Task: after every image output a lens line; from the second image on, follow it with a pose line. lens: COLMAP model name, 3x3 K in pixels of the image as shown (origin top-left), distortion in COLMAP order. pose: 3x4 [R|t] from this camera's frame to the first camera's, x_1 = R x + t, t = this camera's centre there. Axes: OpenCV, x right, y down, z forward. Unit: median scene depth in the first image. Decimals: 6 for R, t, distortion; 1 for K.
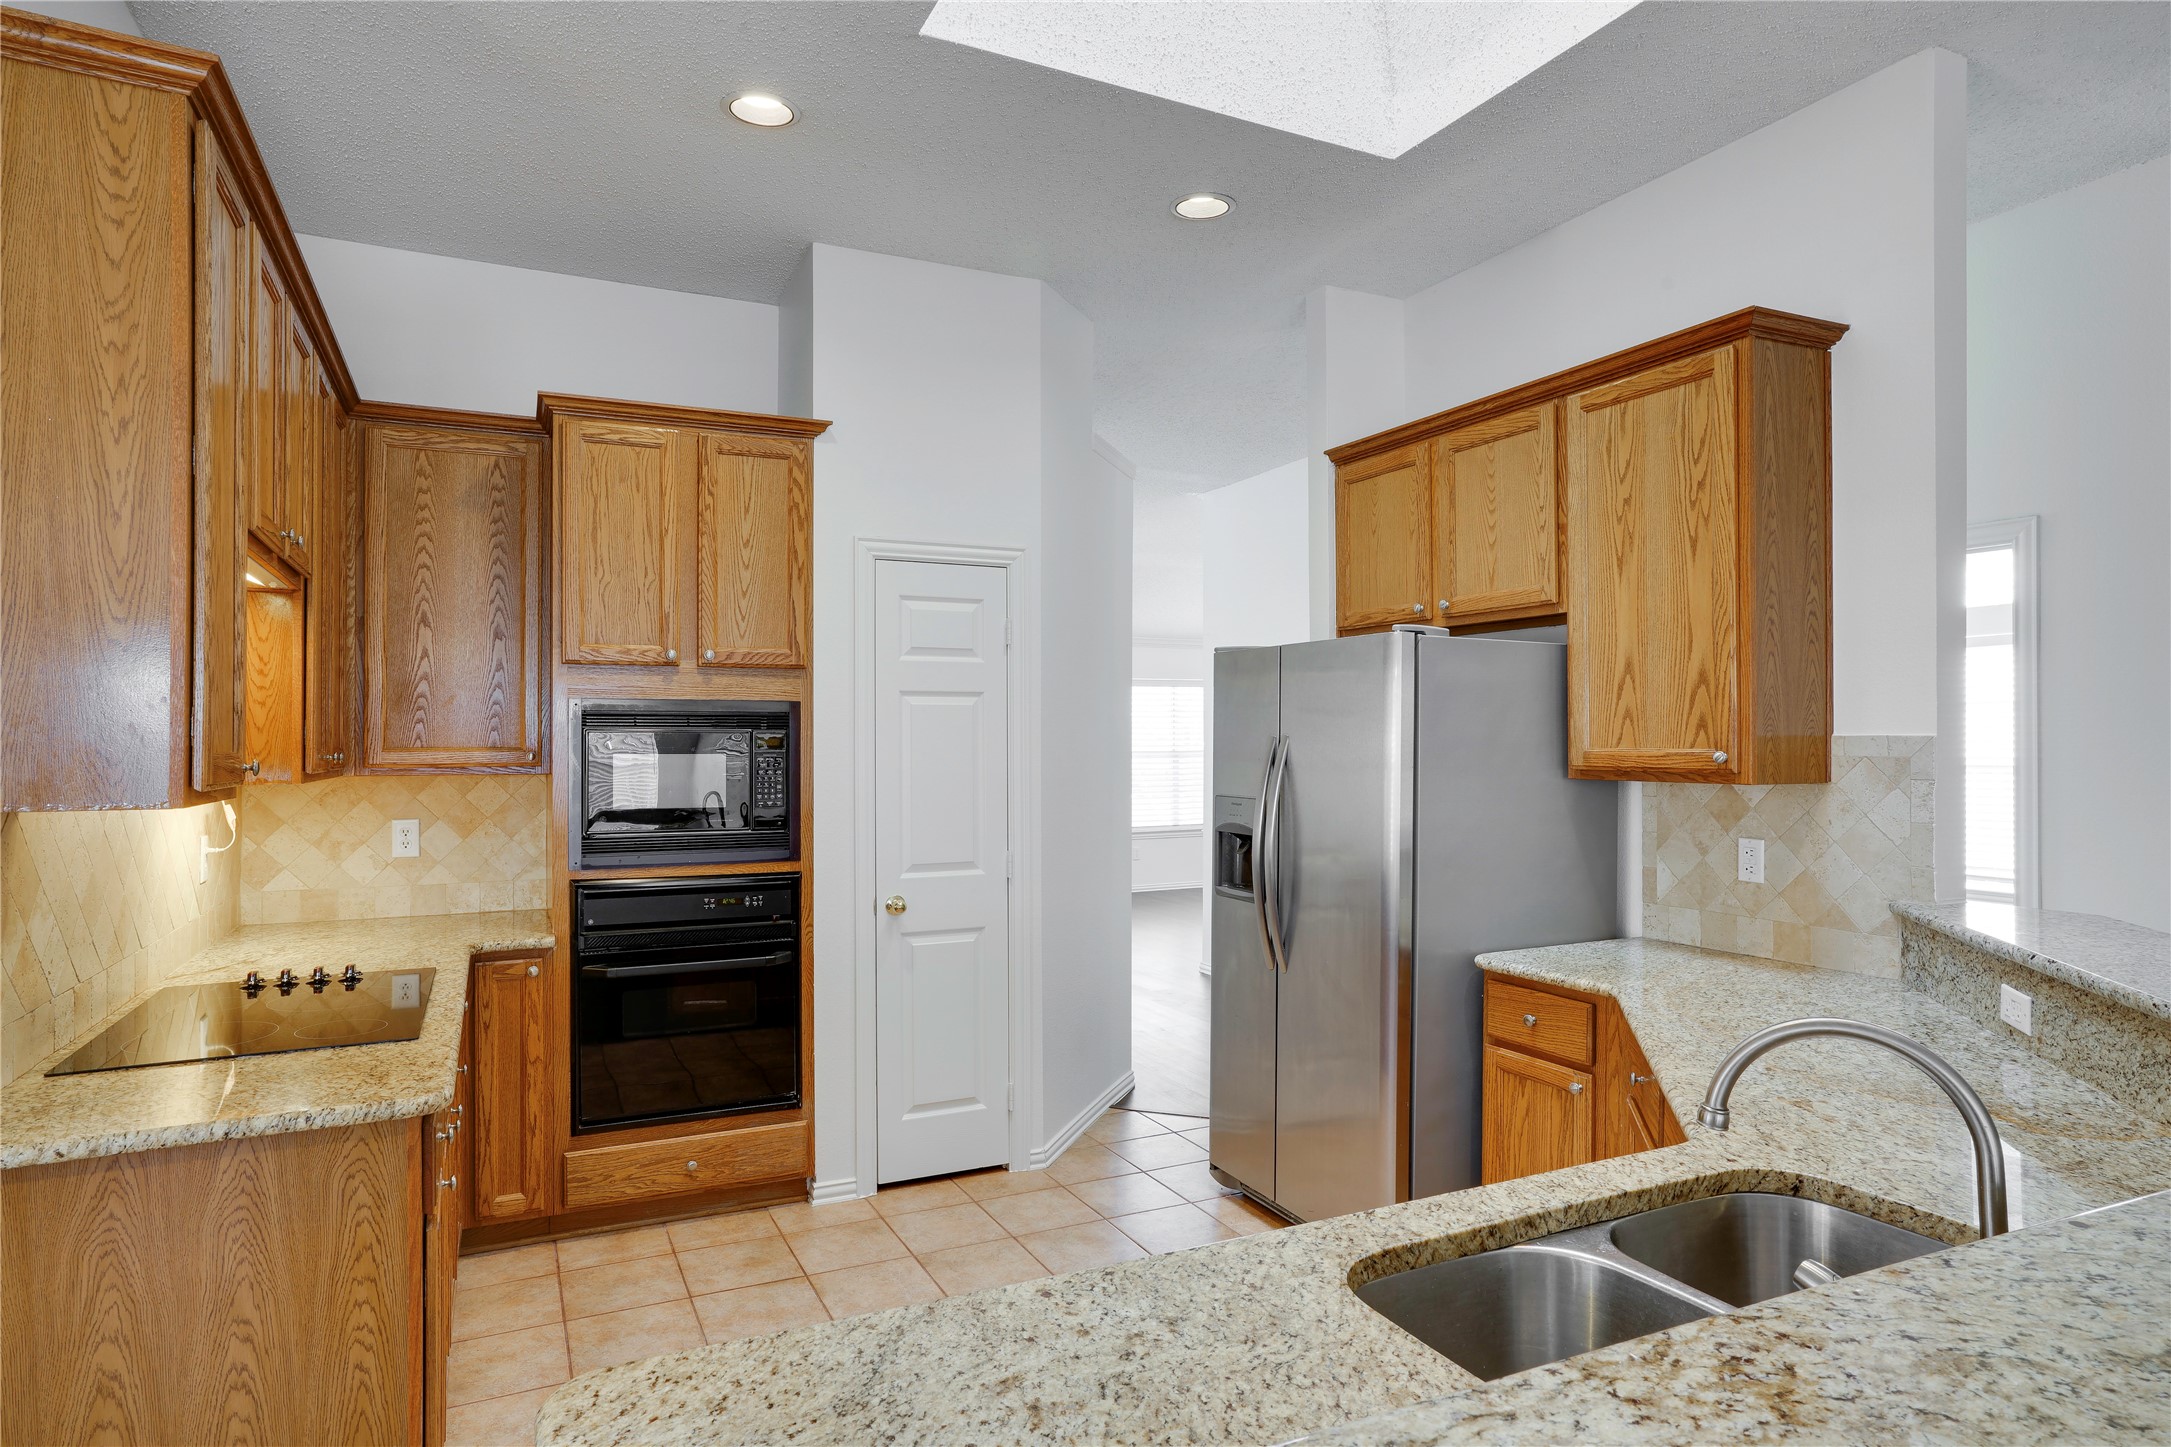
lens RADIAL K [[1209.5, 0, 1098.1], [0, 1209.5, 732.2], [0, 0, 1]] dist [-0.026442, 0.024793]
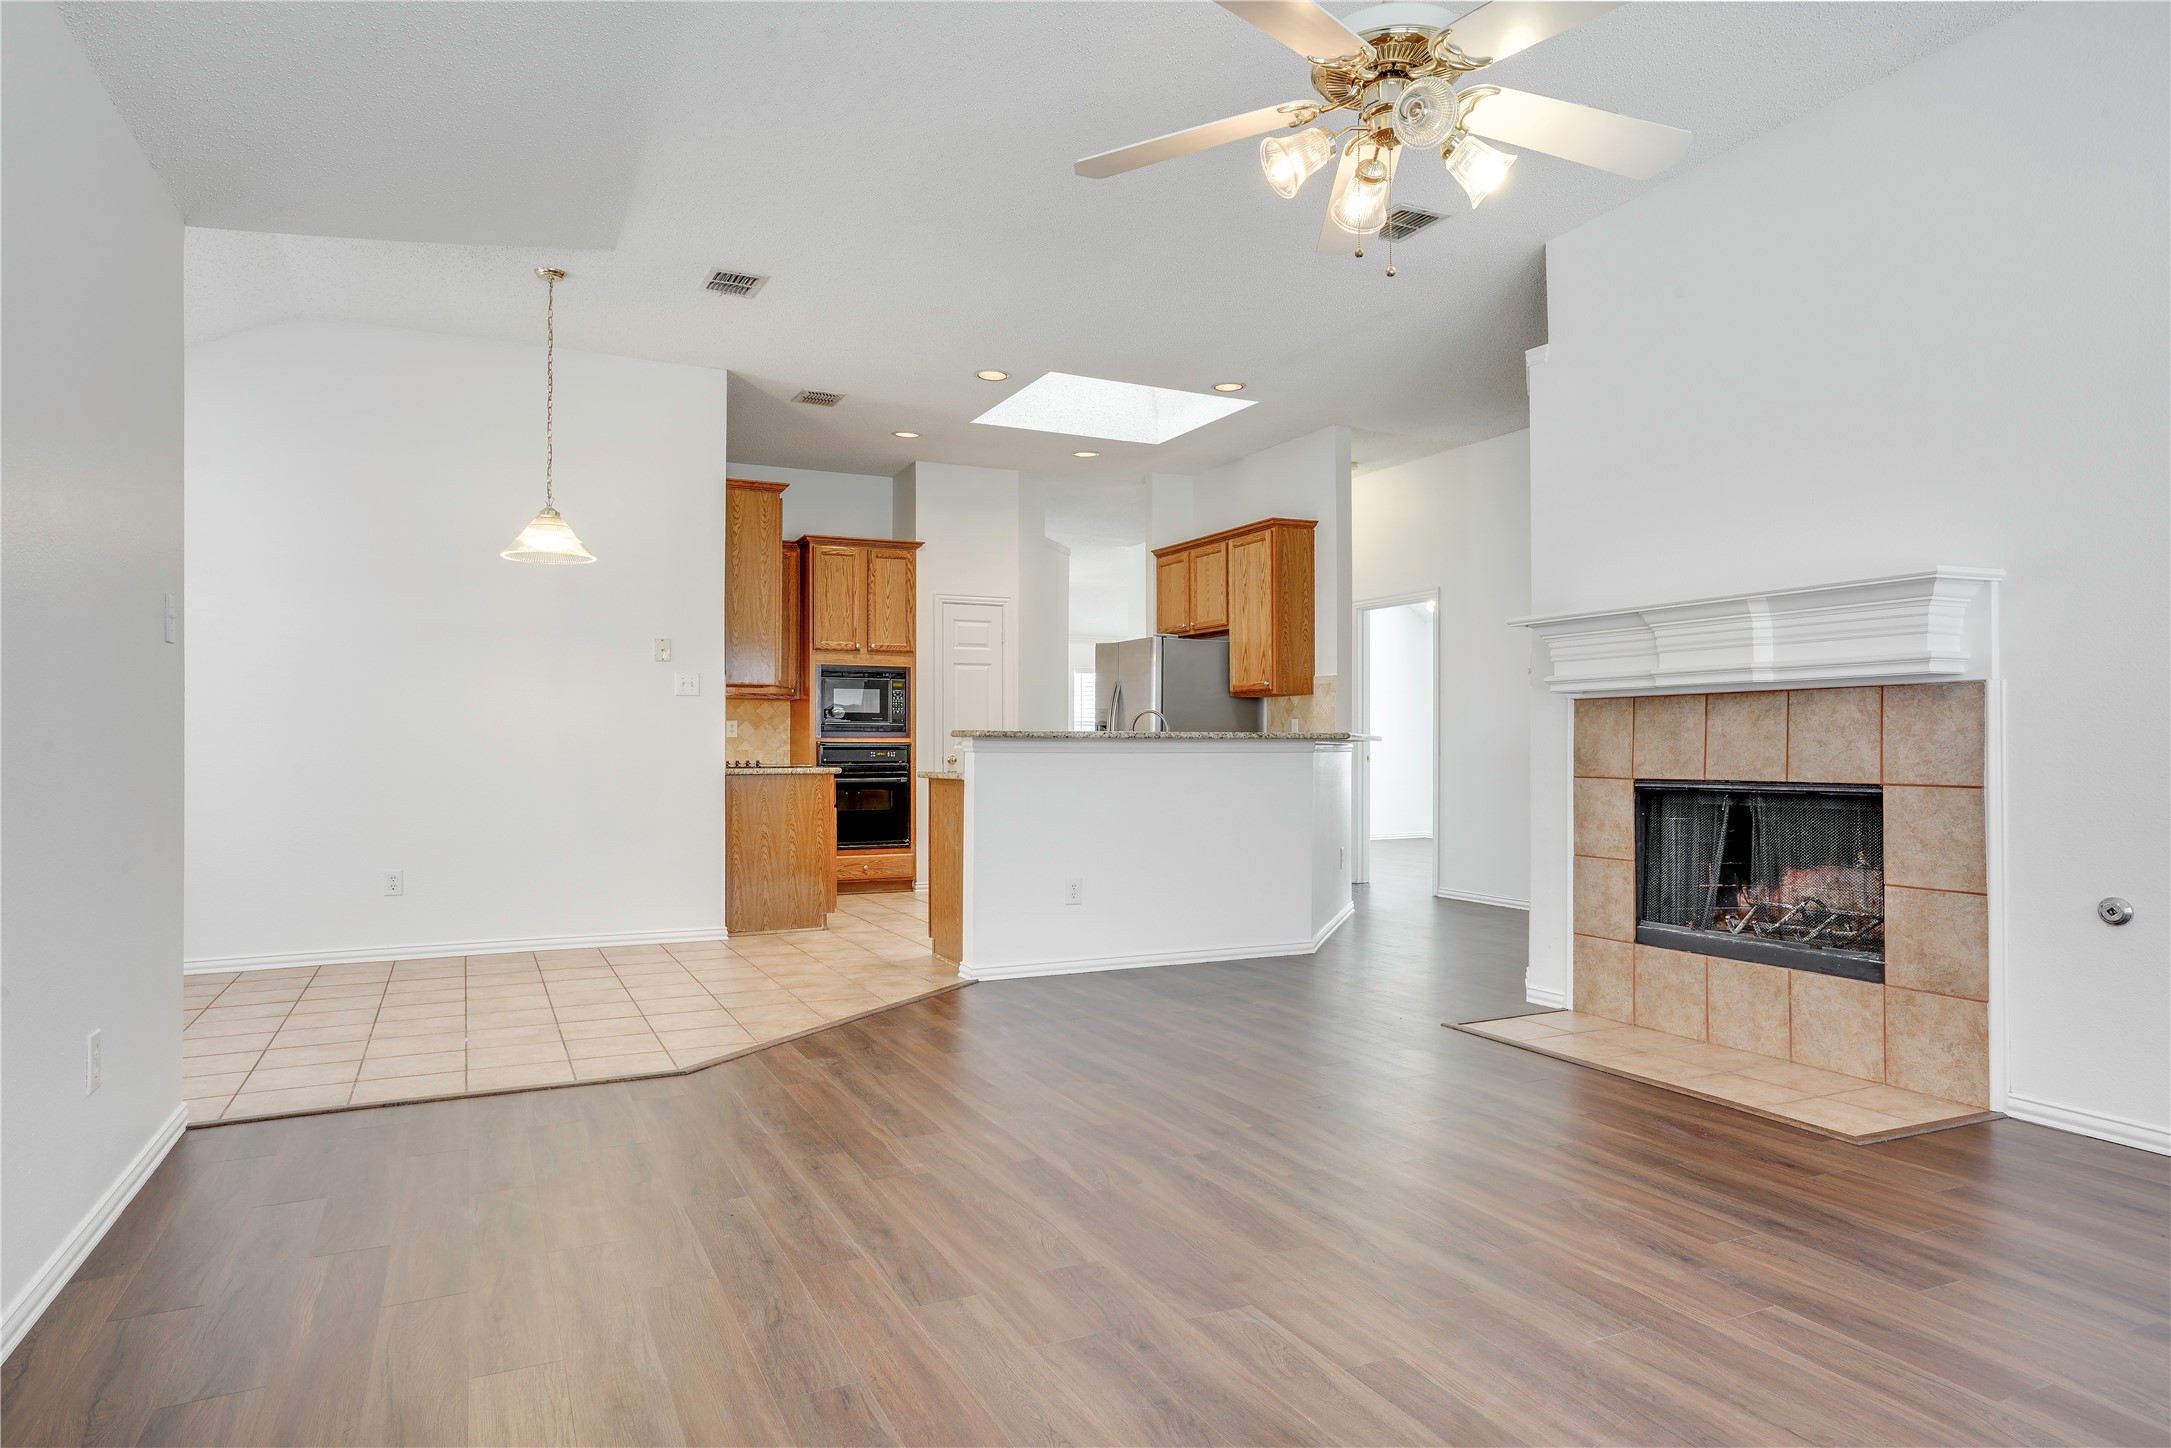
lens RADIAL K [[1307.1, 0, 1090.8], [0, 1307.1, 733.9], [0, 0, 1]] dist [-0.006269, 0.015204]
pose [[0.999882, 0.000426, -0.015352, 0.142753], [-0.000504, 0.999987, -0.005058, 0.125489], [0.015349, 0.005065, 0.999869, -1.609319]]
